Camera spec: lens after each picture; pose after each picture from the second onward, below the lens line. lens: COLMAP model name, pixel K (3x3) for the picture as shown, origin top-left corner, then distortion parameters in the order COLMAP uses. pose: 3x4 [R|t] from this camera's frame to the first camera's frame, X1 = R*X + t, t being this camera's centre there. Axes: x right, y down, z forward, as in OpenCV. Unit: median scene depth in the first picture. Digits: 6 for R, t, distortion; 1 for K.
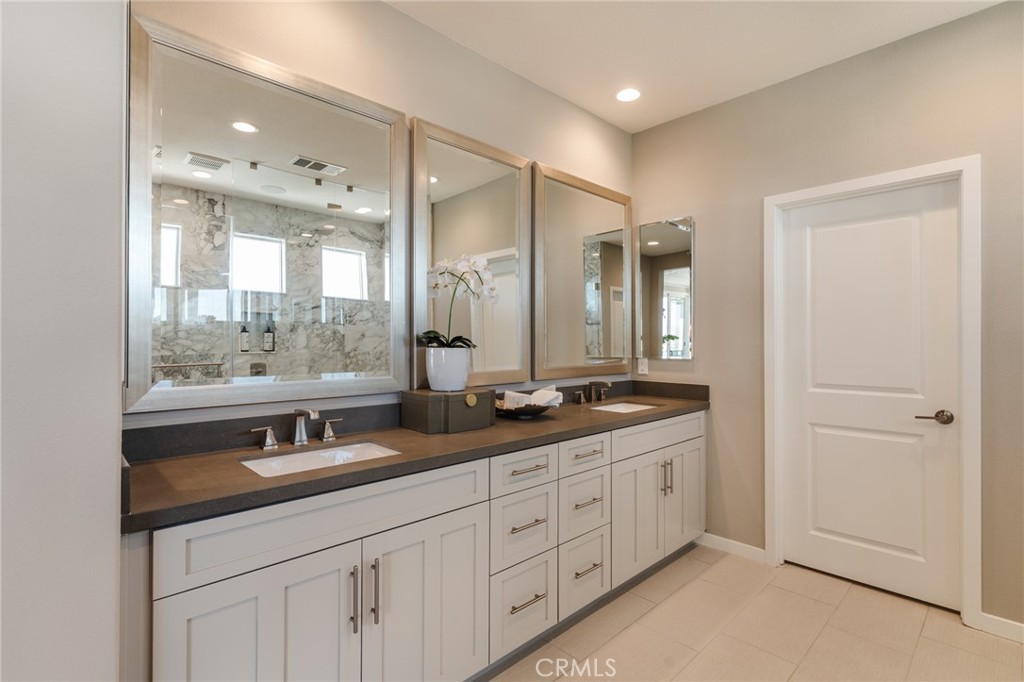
lens RADIAL K [[487.0, 0, 486.5], [0, 487.0, 341.9], [0, 0, 1]] dist [0.004303, -0.002653]
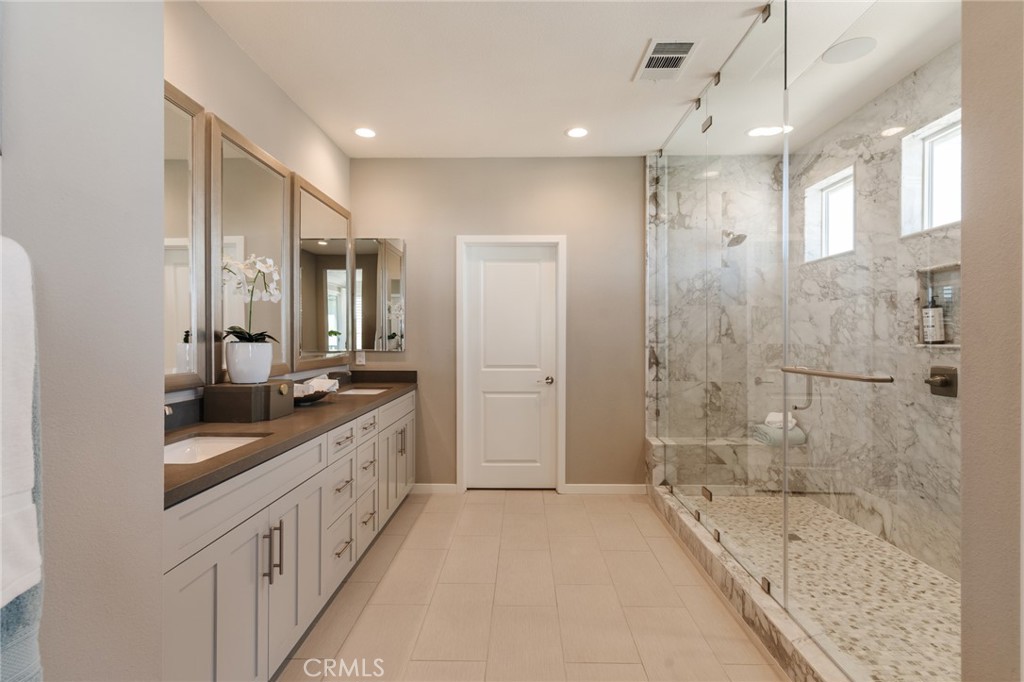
lens RADIAL K [[487.0, 0, 517.1], [0, 487.0, 338.9], [0, 0, 1]] dist [0.004303, -0.002653]
pose [[0.701248, -0.000749, 0.712917, -0.373823], [-0.001520, 0.999996, 0.002545, 0.000471], [-0.712916, -0.002868, 0.701244, -0.138134]]
